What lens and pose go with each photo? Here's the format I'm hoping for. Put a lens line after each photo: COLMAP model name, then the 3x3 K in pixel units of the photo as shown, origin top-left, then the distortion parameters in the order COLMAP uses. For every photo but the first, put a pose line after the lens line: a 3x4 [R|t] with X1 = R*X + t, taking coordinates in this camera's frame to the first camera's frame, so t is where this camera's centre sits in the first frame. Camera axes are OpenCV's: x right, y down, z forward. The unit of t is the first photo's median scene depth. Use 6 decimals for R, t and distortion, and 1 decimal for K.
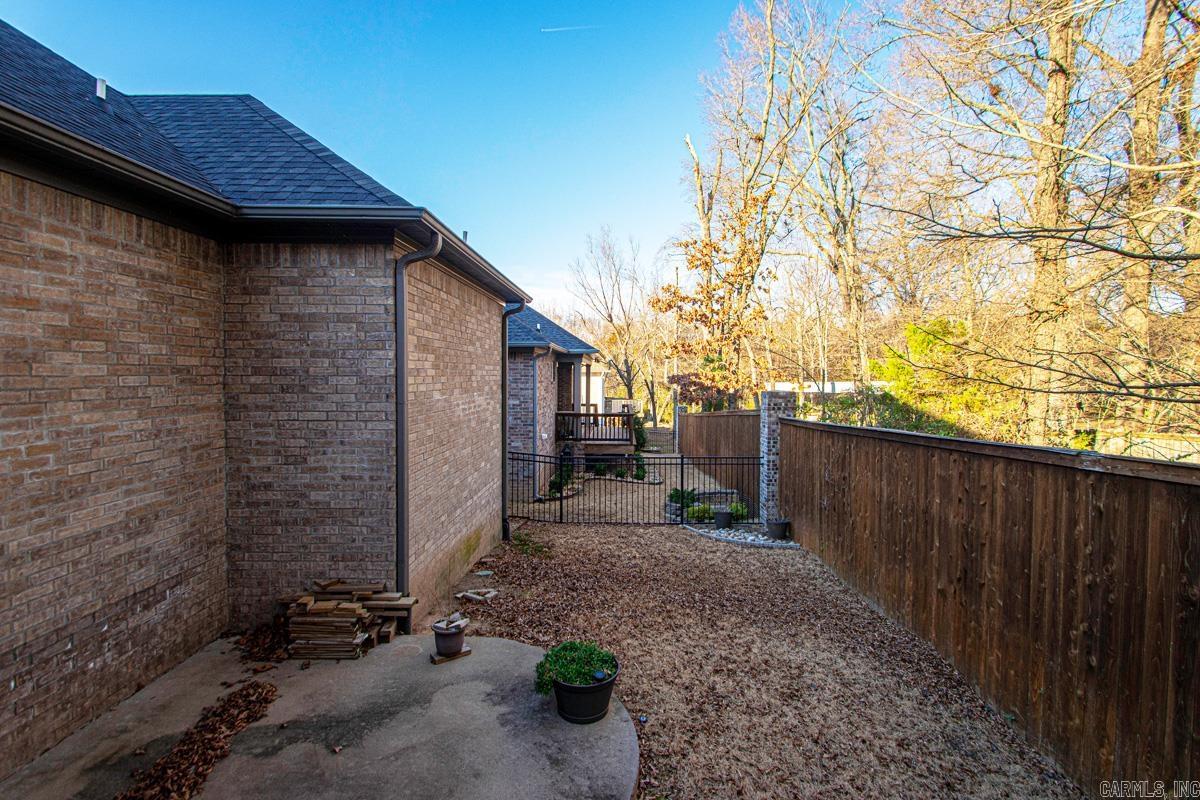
lens RADIAL K [[557.7, 0, 609.8], [0, 557.7, 400.7], [0, 0, 1]] dist [0.026258, -0.018698]
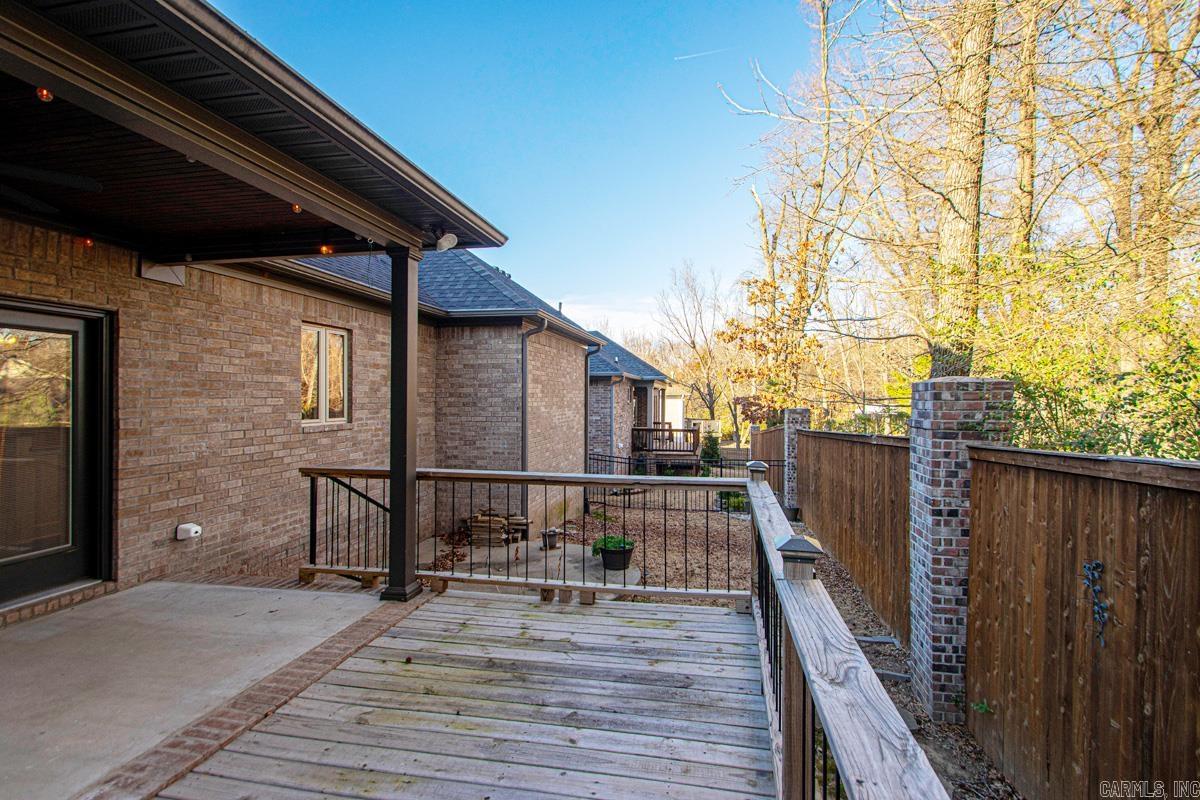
lens RADIAL K [[557.7, 0, 609.8], [0, 557.7, 400.7], [0, 0, 1]] dist [0.026258, -0.018698]
pose [[0.985998, -0.004493, -0.166696, 0.194845], [-0.002478, 0.999132, -0.041588, 0.041002], [0.166738, 0.041418, 0.985131, -0.716766]]
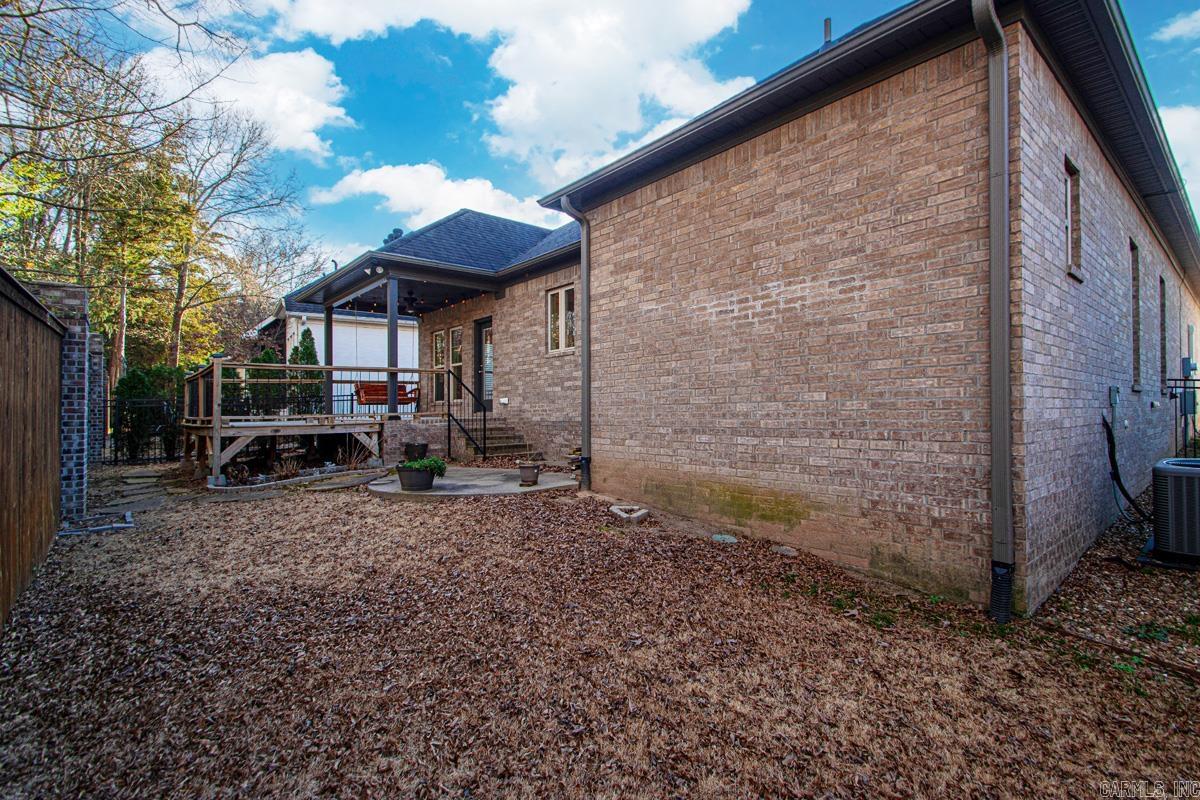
lens RADIAL K [[552.4, 0, 604.4], [0, 552.4, 411.4], [0, 0, 1]] dist [0.001327, -0.000196]
pose [[-0.744350, 0.002079, -0.667786, 0.500038], [-0.026492, 0.999116, 0.032639, 0.183393], [0.667264, 0.041985, -0.743637, 2.002747]]
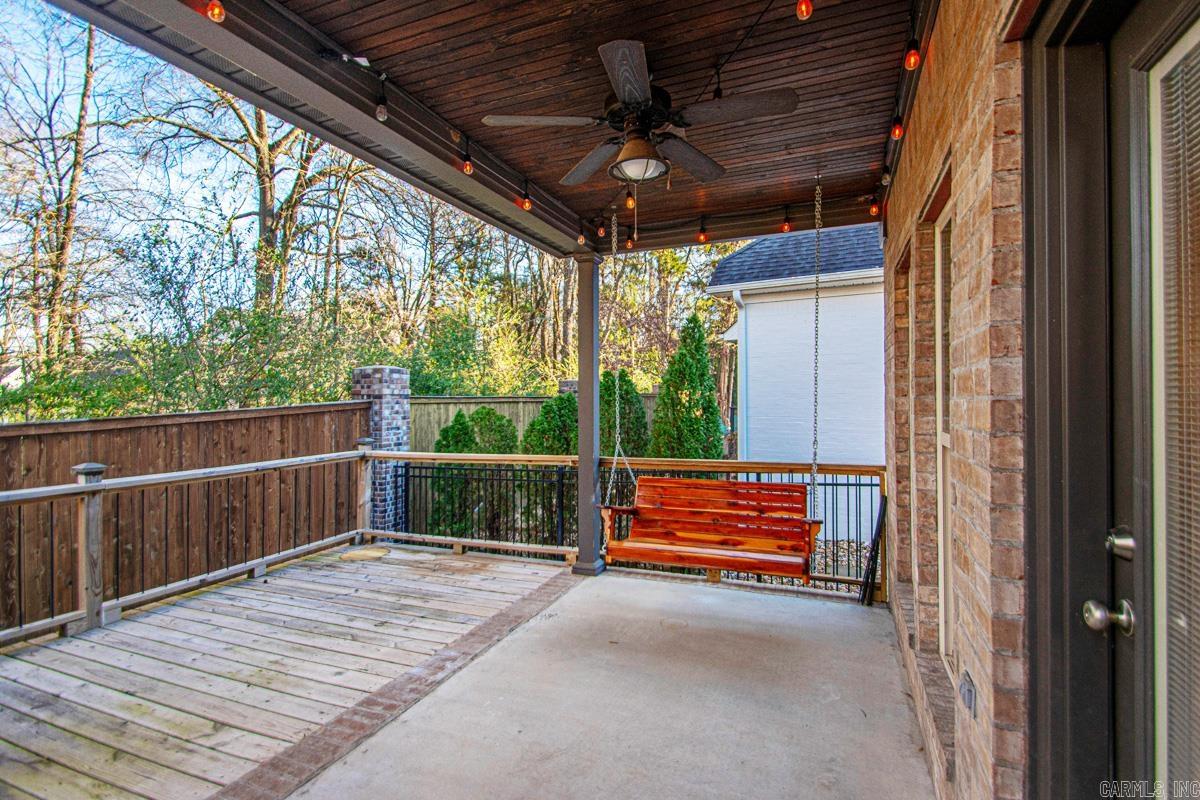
lens RADIAL K [[557.7, 0, 609.8], [0, 557.7, 400.7], [0, 0, 1]] dist [0.026258, -0.018698]
pose [[-0.933742, -0.003884, 0.357926, -0.610366], [0.015375, 0.998583, 0.050948, 0.011947], [-0.357617, 0.053075, -0.932359, 0.086995]]
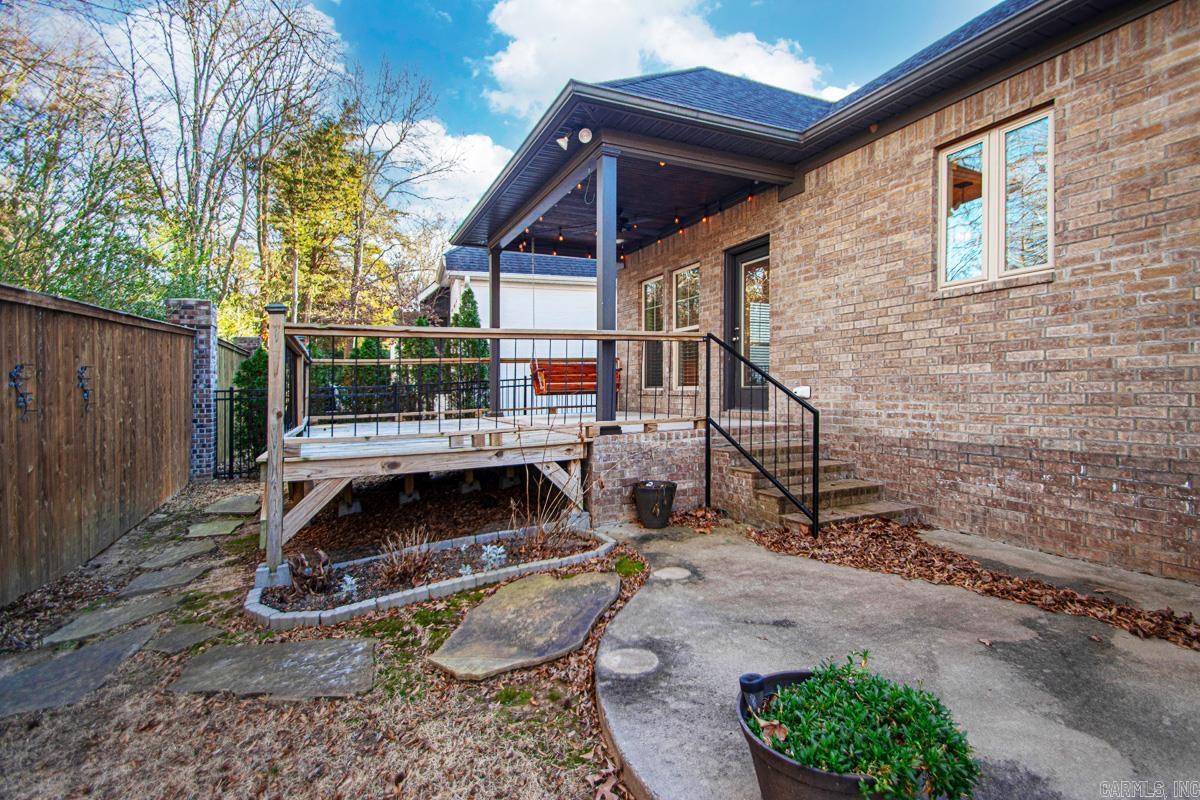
lens RADIAL K [[572.8, 0, 603.7], [0, 572.8, 367.6], [0, 0, 1]] dist [0.004454, -0.000066]
pose [[-0.899808, -0.008980, -0.436193, 0.210705], [-0.011791, 0.999924, 0.003737, 0.173939], [0.436126, 0.008505, -0.899845, 0.981611]]
